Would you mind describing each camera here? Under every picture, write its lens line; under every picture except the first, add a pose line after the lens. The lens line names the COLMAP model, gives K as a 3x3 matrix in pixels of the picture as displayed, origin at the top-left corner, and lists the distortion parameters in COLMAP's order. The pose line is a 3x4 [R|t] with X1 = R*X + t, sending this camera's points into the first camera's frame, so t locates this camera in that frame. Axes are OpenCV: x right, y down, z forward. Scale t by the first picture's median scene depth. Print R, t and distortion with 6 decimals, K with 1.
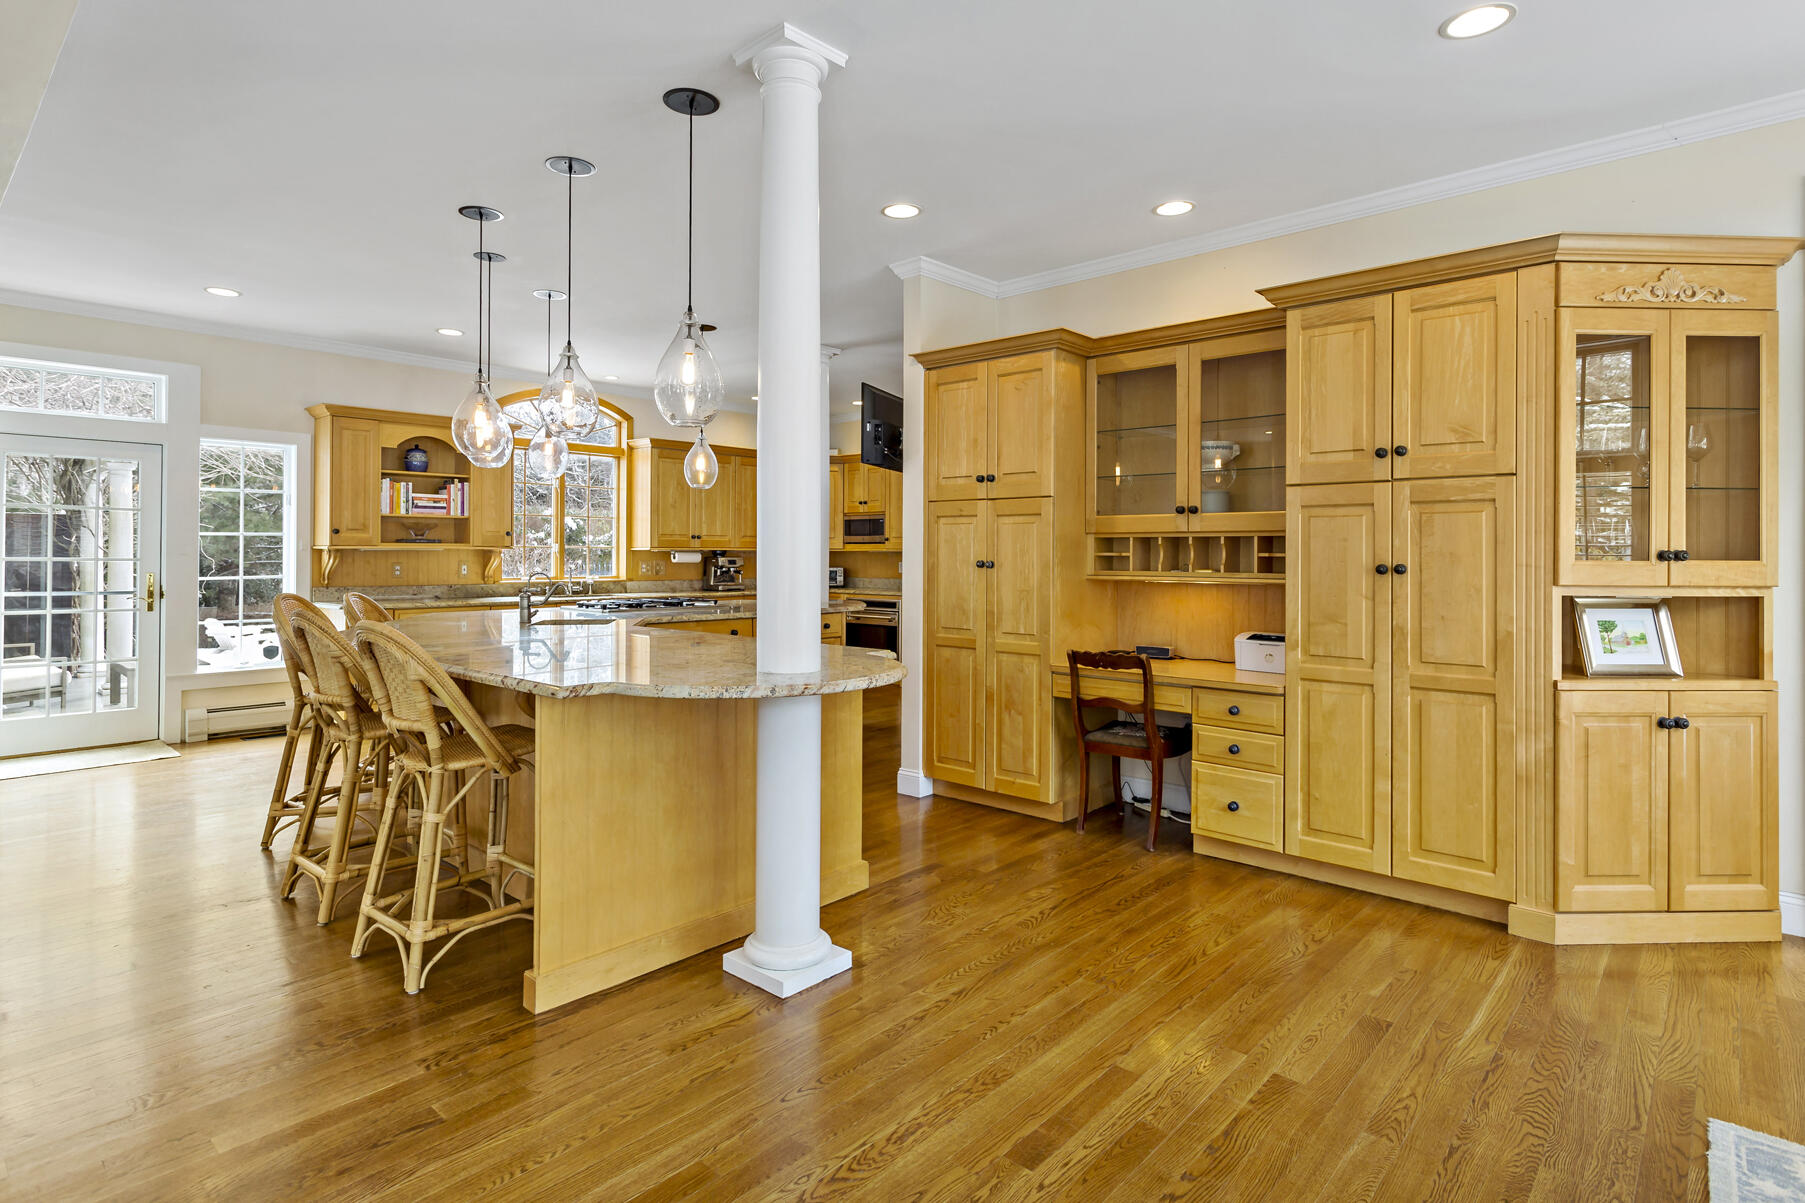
lens RADIAL K [[945.8, 0, 845.4], [0, 945.8, 558.9], [0, 0, 1]] dist [0.005781, 0.000205]
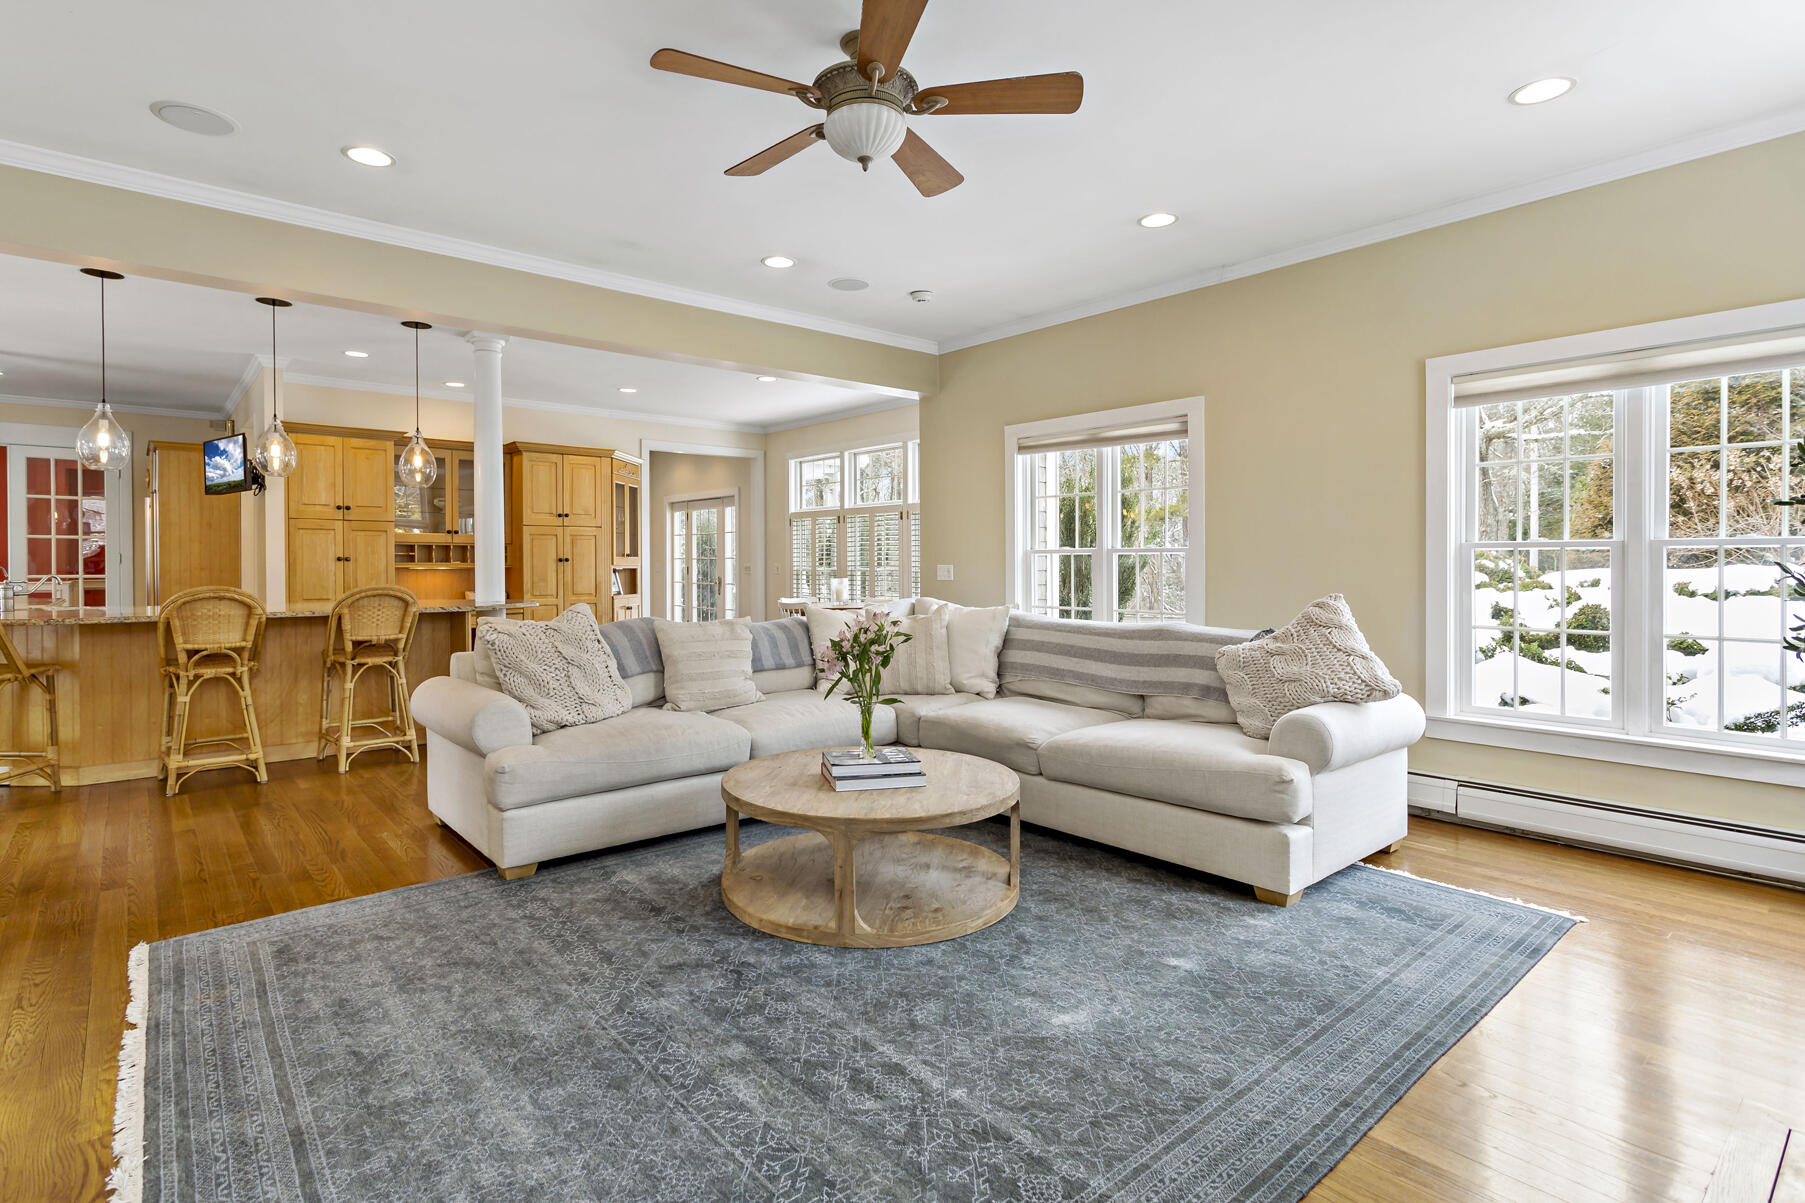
lens RADIAL K [[902.0, 0, 878.6], [0, 902.0, 566.9], [0, 0, 1]] dist [0.001525, 0.001473]
pose [[0.117661, -0.006505, 0.993032, -0.814349], [0.003533, 0.999975, 0.006132, 0.007942], [-0.993048, 0.002787, 0.117681, -0.076145]]
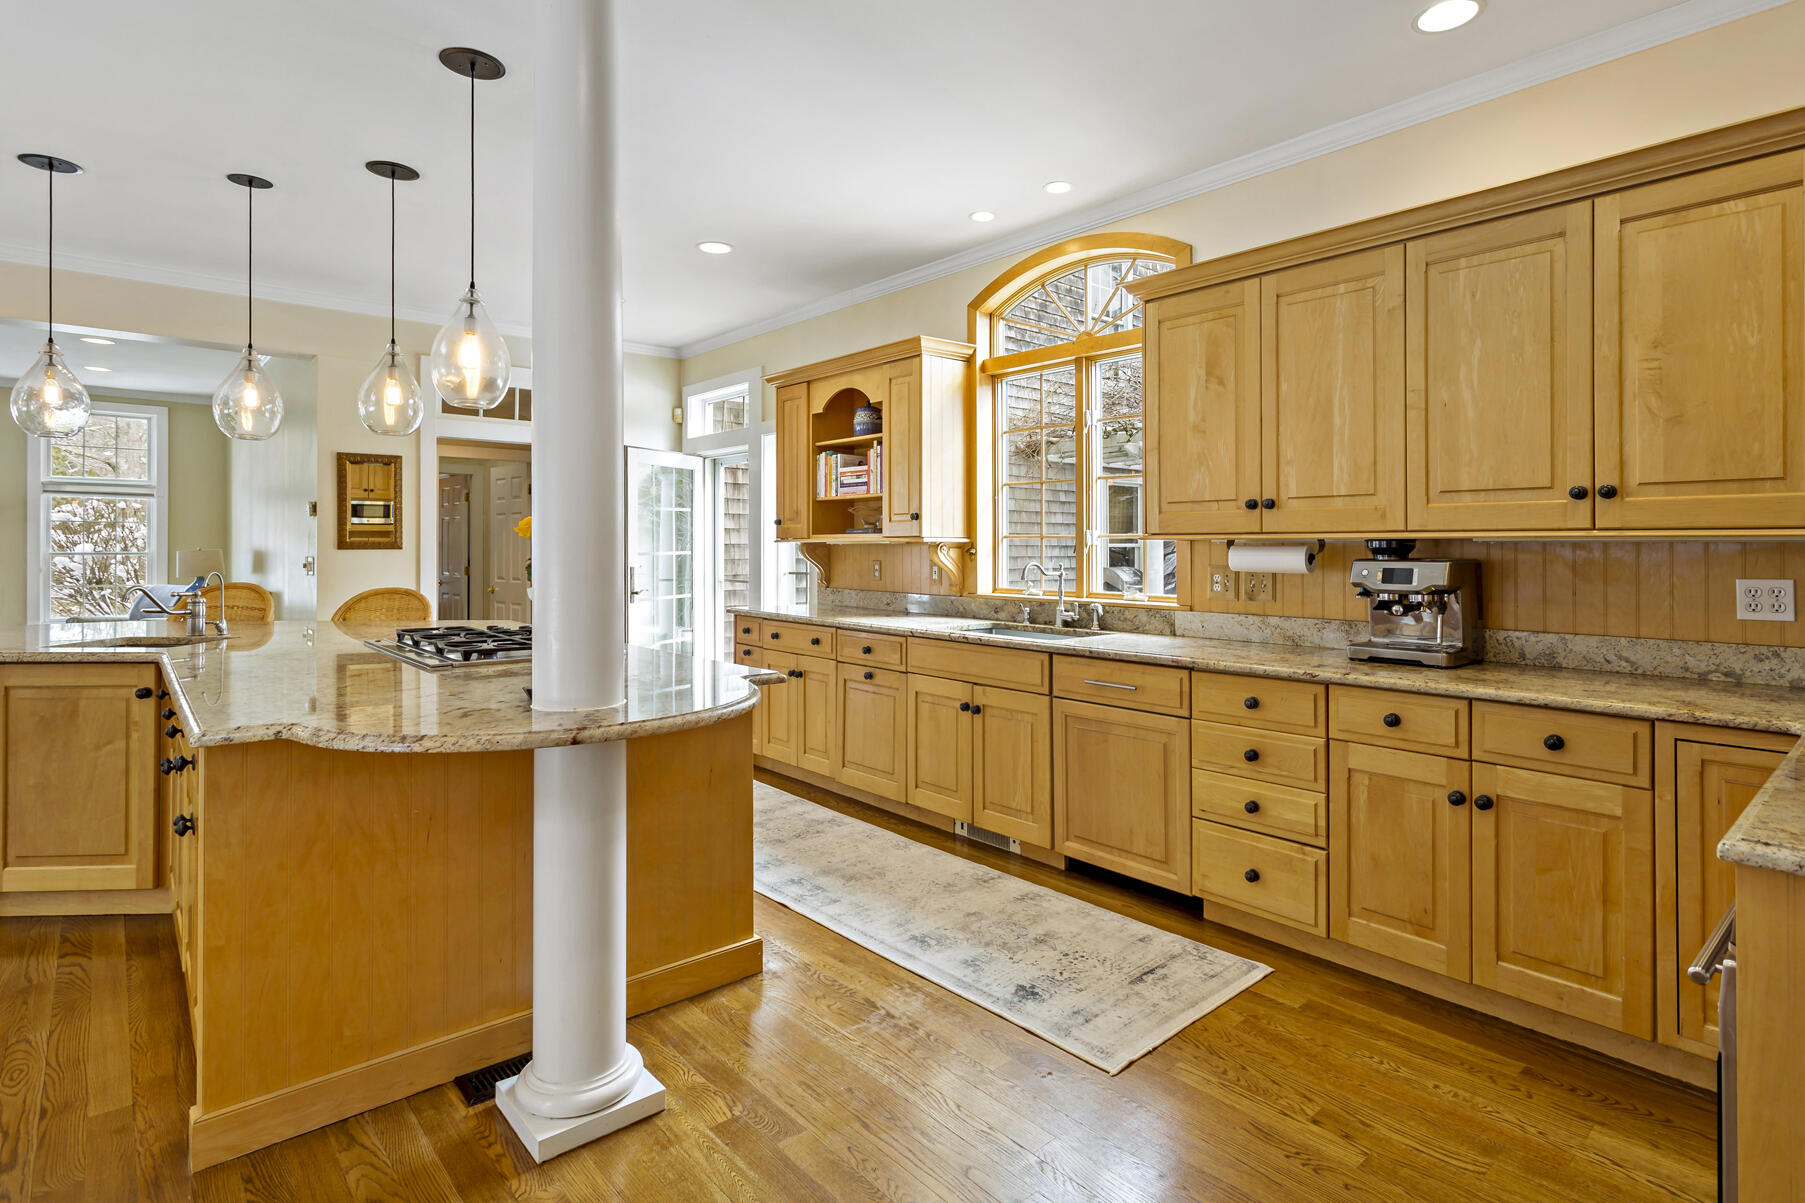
lens RADIAL K [[902.0, 0, 946.2], [0, 902.0, 546.8], [0, 0, 1]] dist [0.001525, 0.001473]
pose [[-0.059120, 0.000785, -0.998251, 0.241867], [-0.004803, 0.999988, 0.001071, -0.007774], [0.998239, 0.004858, -0.059116, 1.086313]]
